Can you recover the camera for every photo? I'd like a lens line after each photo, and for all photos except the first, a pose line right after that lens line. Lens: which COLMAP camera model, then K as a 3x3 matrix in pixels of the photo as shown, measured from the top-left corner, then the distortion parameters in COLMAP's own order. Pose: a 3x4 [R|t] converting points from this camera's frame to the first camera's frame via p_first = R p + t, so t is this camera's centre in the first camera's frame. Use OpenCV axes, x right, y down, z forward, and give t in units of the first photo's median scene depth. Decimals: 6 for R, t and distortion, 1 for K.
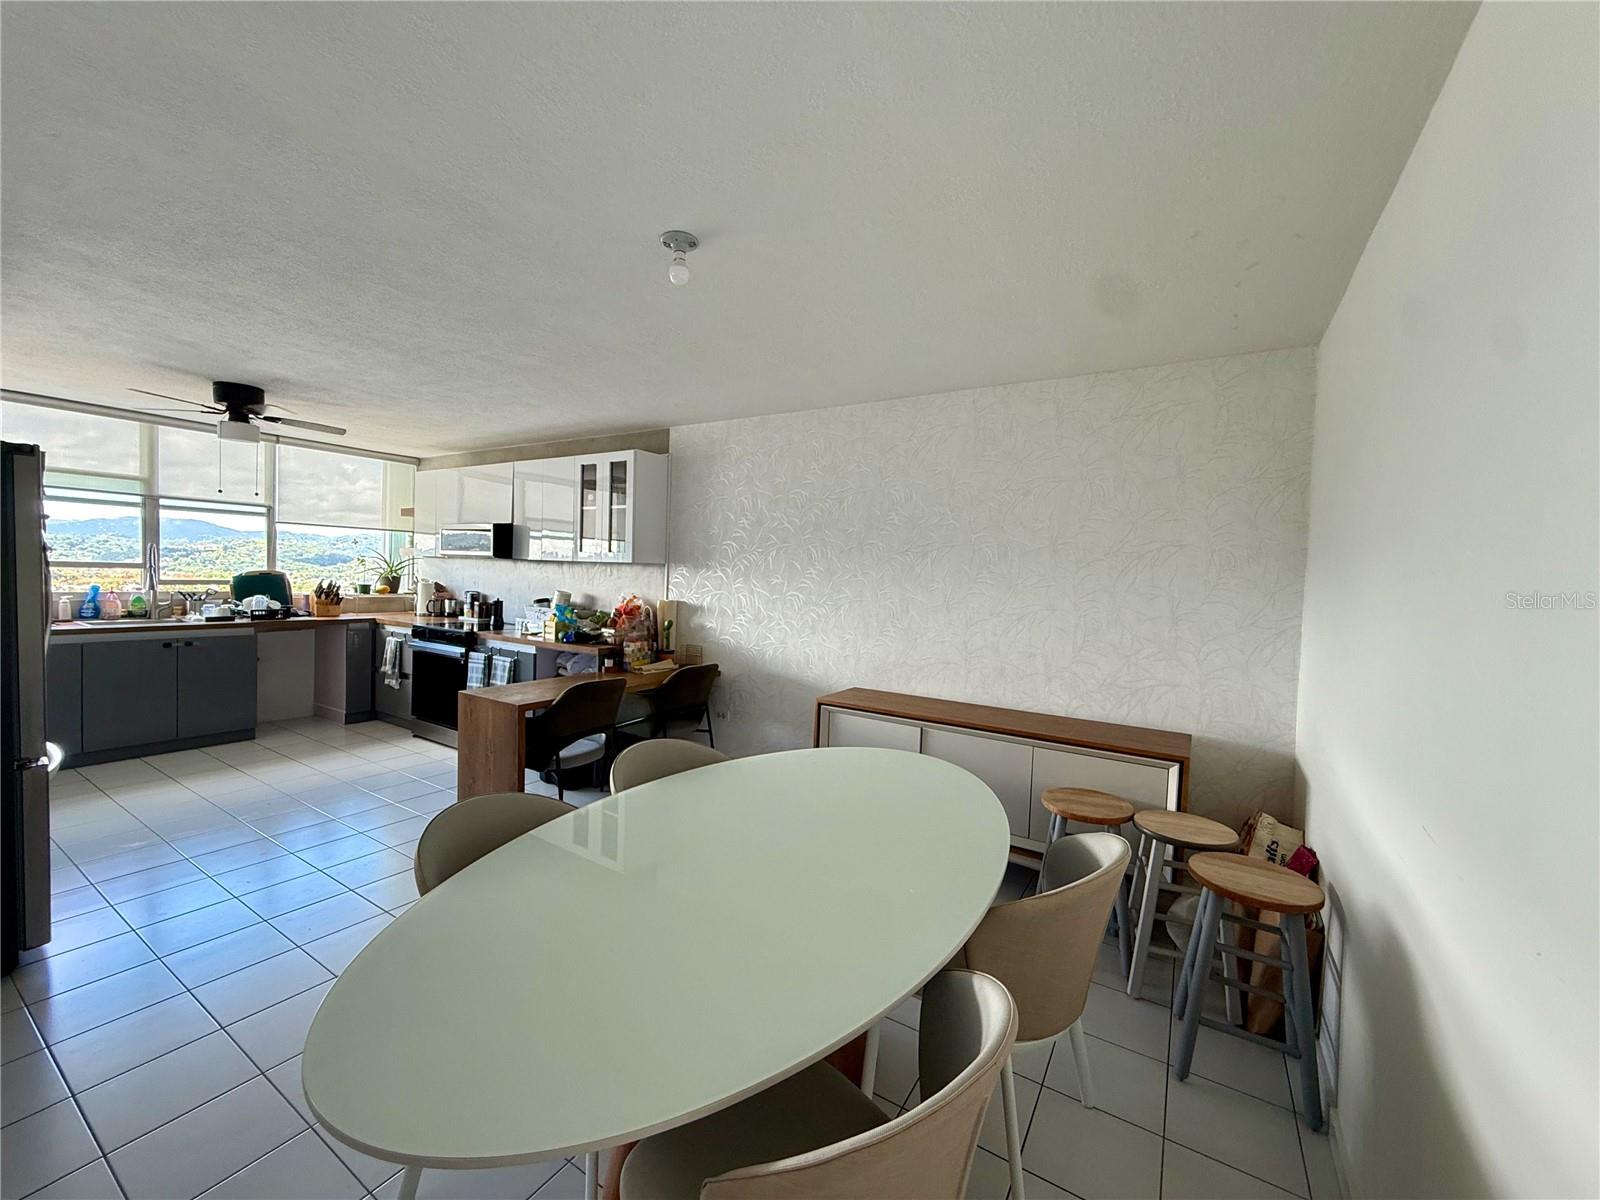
lens RADIAL K [[638.4, 0, 799.0], [0, 638.4, 595.4], [0, 0, 1]] dist [0.002502, -0.000484]
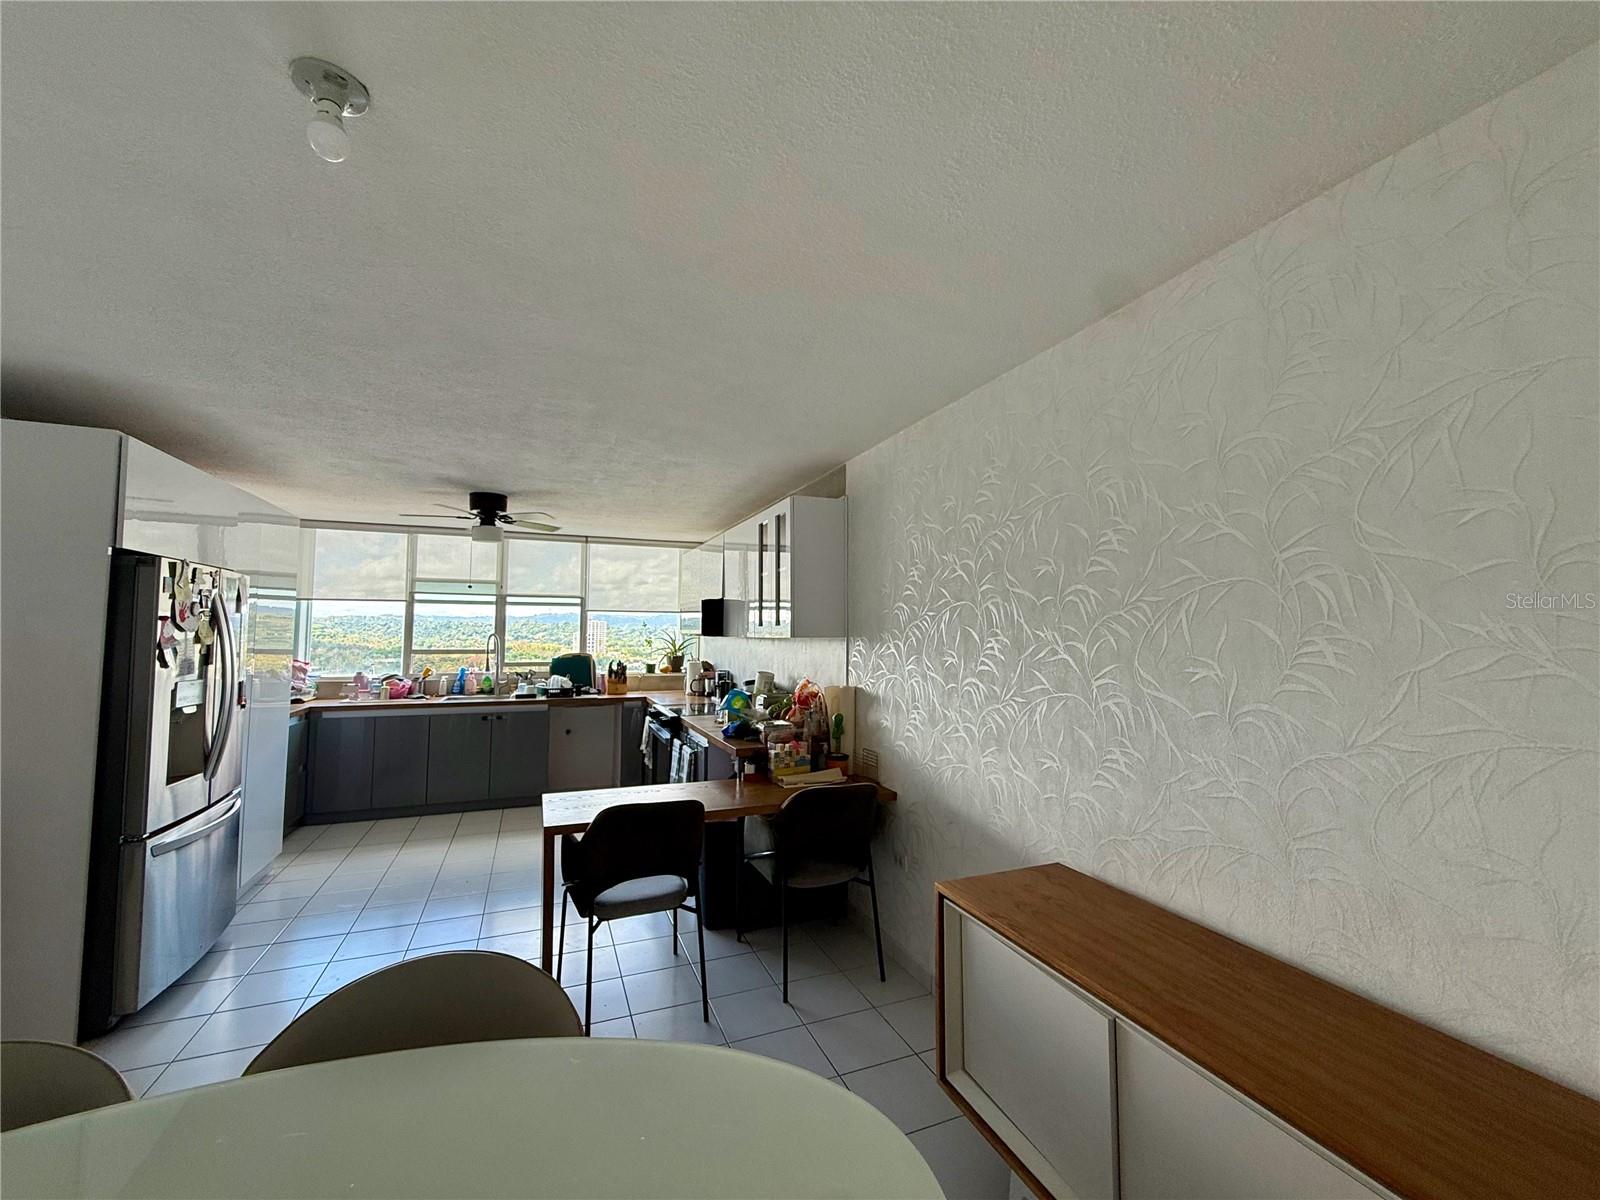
lens RADIAL K [[638.4, 0, 800.6], [0, 638.4, 597.1], [0, 0, 1]] dist [0.002502, -0.000484]
pose [[0.809870, -0.066249, -0.582856, 0.202007], [0.003810, 0.994175, -0.107707, -0.016291], [0.586596, 0.085008, 0.805406, 0.364053]]
